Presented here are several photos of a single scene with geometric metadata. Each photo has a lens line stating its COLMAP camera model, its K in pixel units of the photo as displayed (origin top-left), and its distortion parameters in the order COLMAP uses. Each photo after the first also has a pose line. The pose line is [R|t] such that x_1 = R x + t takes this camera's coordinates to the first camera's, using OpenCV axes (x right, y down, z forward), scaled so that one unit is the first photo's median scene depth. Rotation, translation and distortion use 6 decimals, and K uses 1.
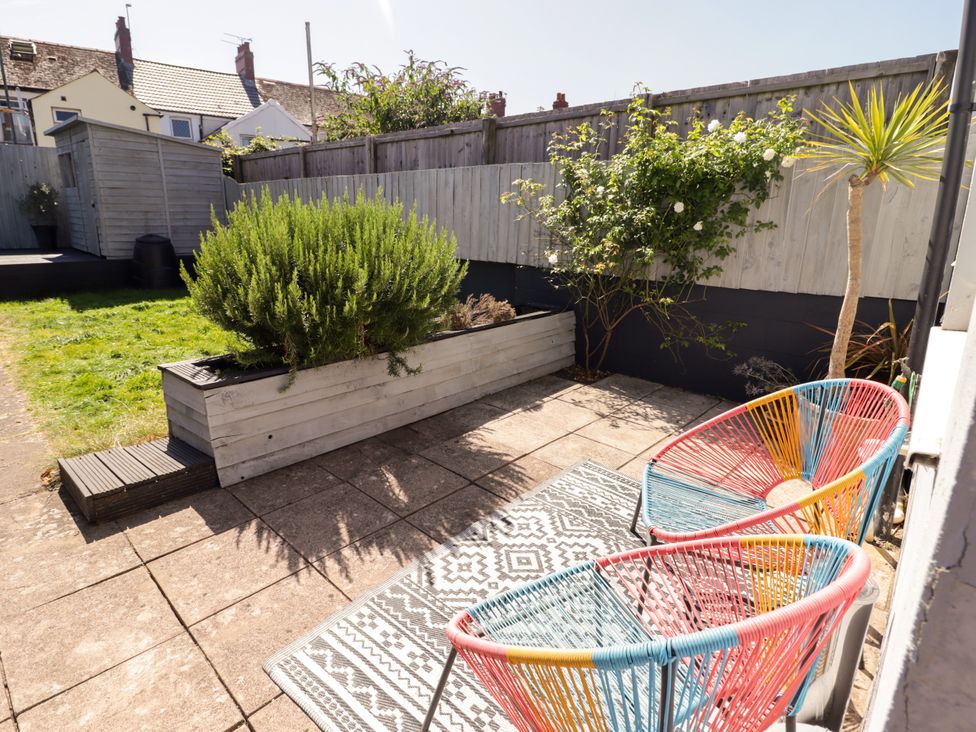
lens RADIAL K [[550.1, 0, 498.3], [0, 550.1, 360.0], [0, 0, 1]] dist [-0.007061, -0.000919]
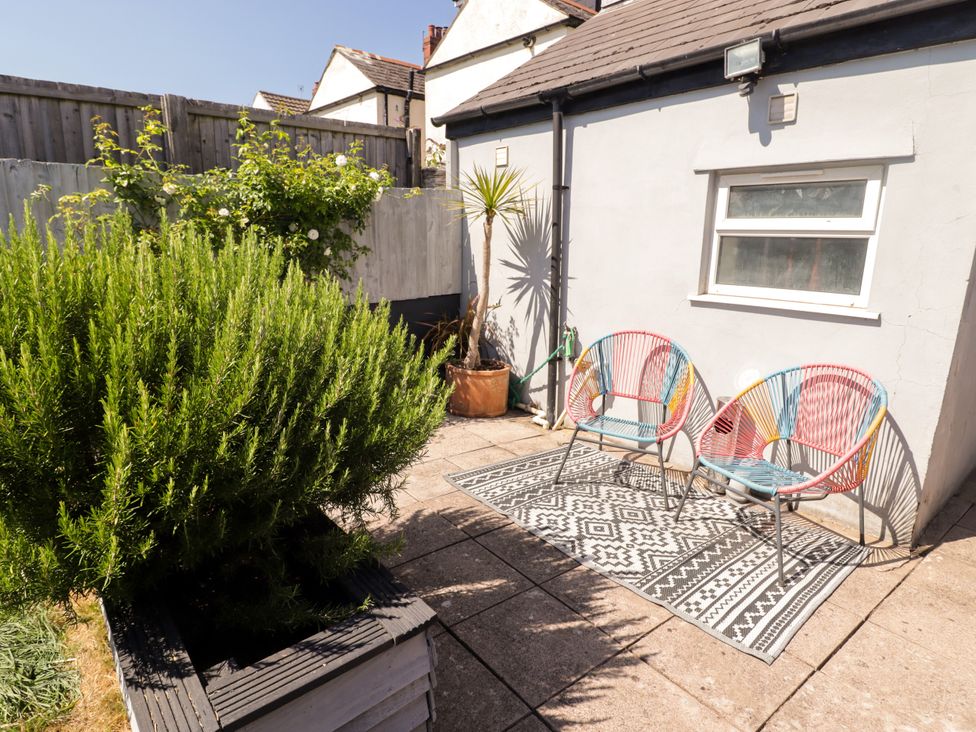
lens RADIAL K [[550.1, 0, 497.3], [0, 550.1, 366.0], [0, 0, 1]] dist [-0.007061, -0.000919]
pose [[0.141057, -0.244920, 0.959227, -1.044751], [0.244402, 0.947541, 0.205997, -0.284571], [-0.959360, 0.205379, 0.193516, 0.865245]]
